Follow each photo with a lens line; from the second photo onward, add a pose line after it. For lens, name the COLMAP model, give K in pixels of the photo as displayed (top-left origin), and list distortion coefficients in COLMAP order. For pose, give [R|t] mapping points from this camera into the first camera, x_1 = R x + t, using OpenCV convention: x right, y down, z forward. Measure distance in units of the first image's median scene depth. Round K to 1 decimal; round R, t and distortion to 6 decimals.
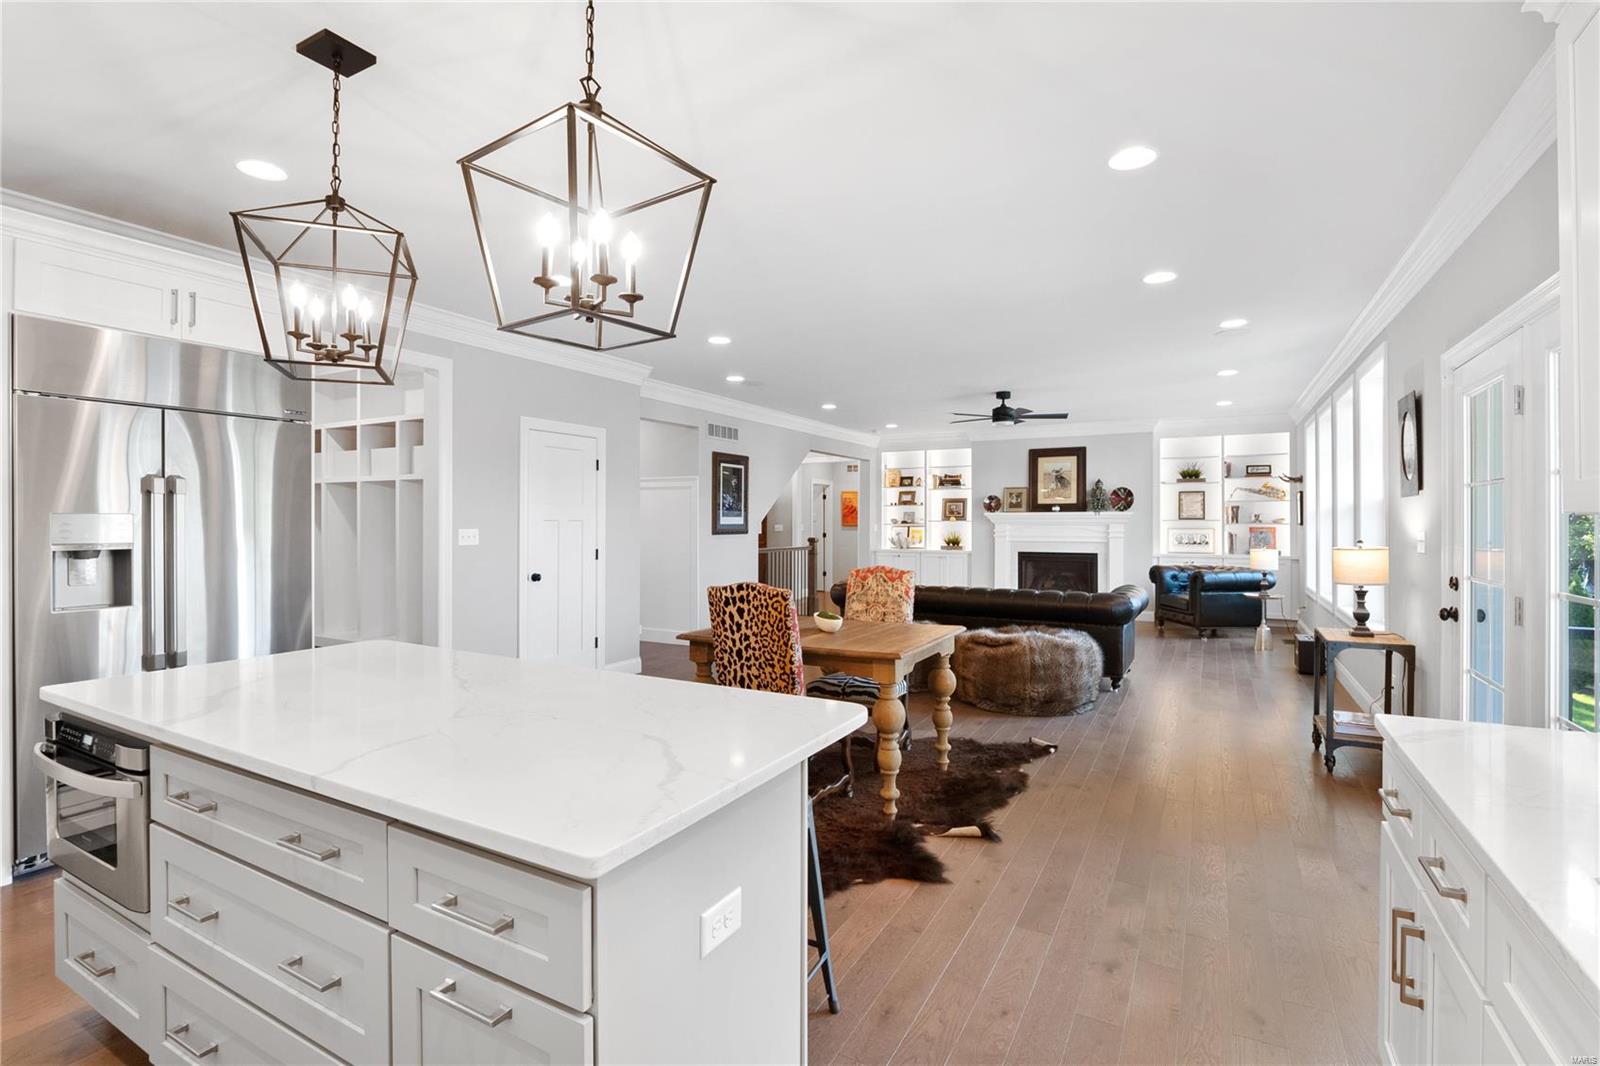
lens RADIAL K [[755.9, 0, 796.8], [0, 755.9, 513.1], [0, 0, 1]] dist [-0.001690, -0.000278]
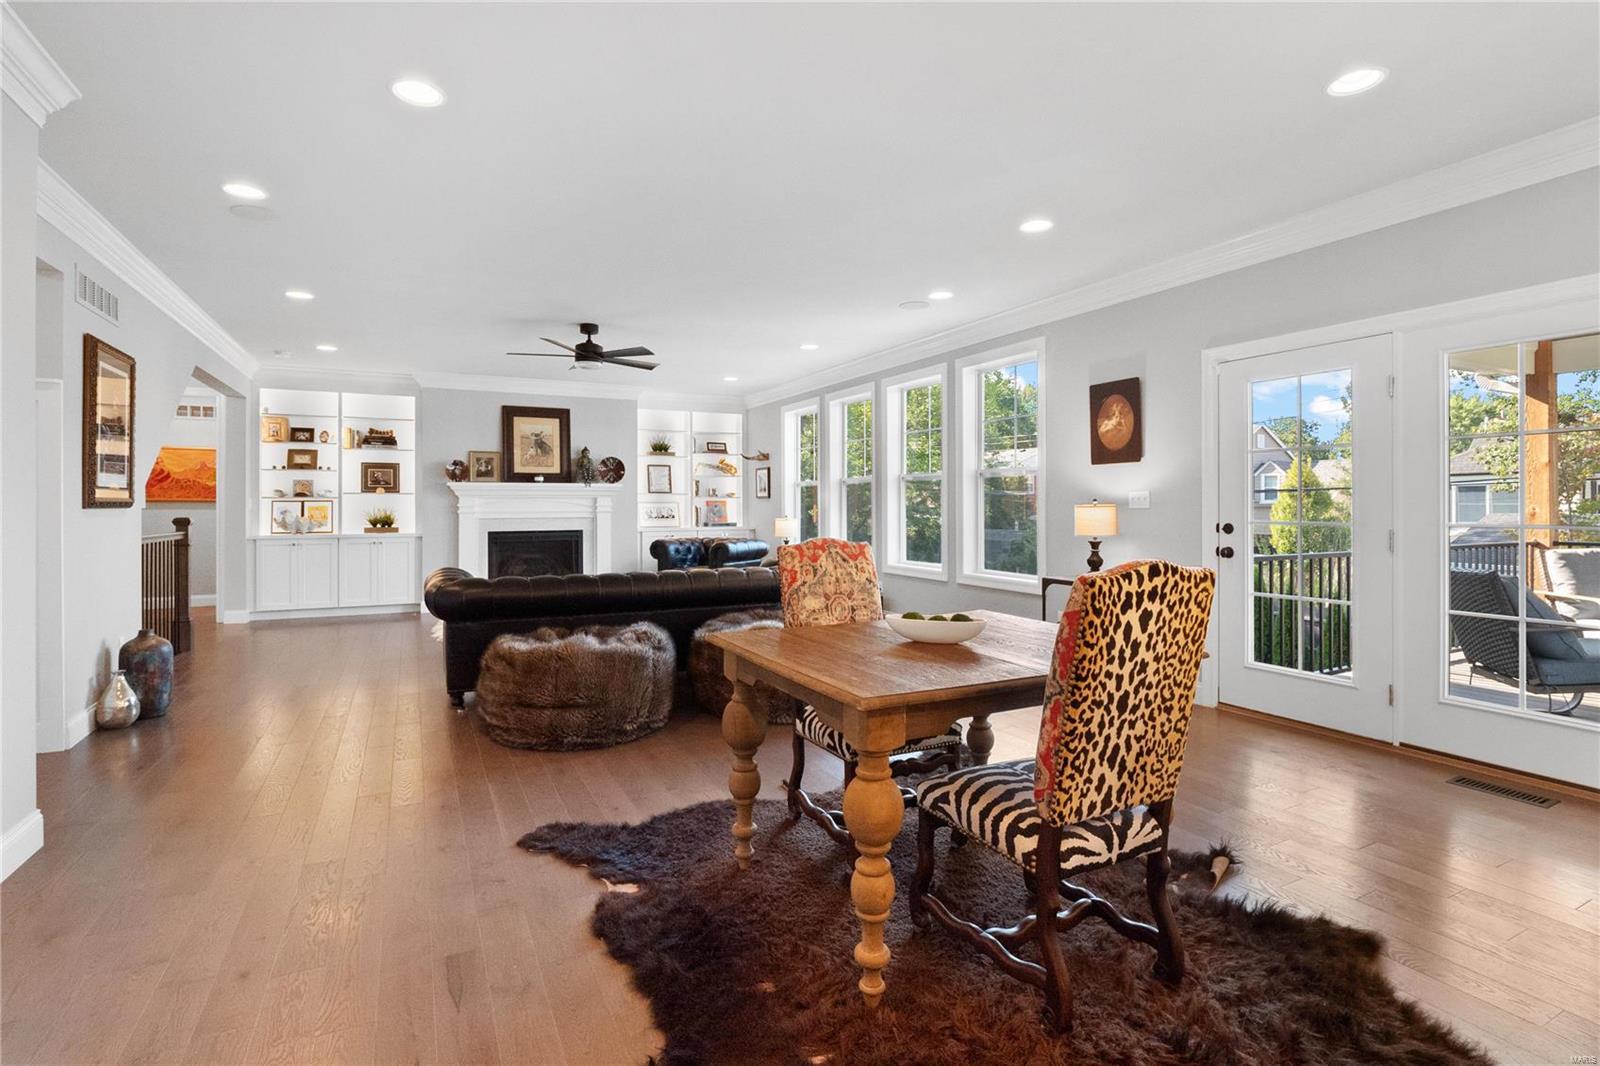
lens RADIAL K [[757.1, 0, 801.1], [0, 757.1, 500.7], [0, 0, 1]] dist [-0.001280, -0.000104]
pose [[0.553797, 0.002800, 0.832647, -0.213280], [-0.006069, 0.999981, 0.000674, 0.017445], [-0.832630, -0.005426, 0.553804, 0.307963]]
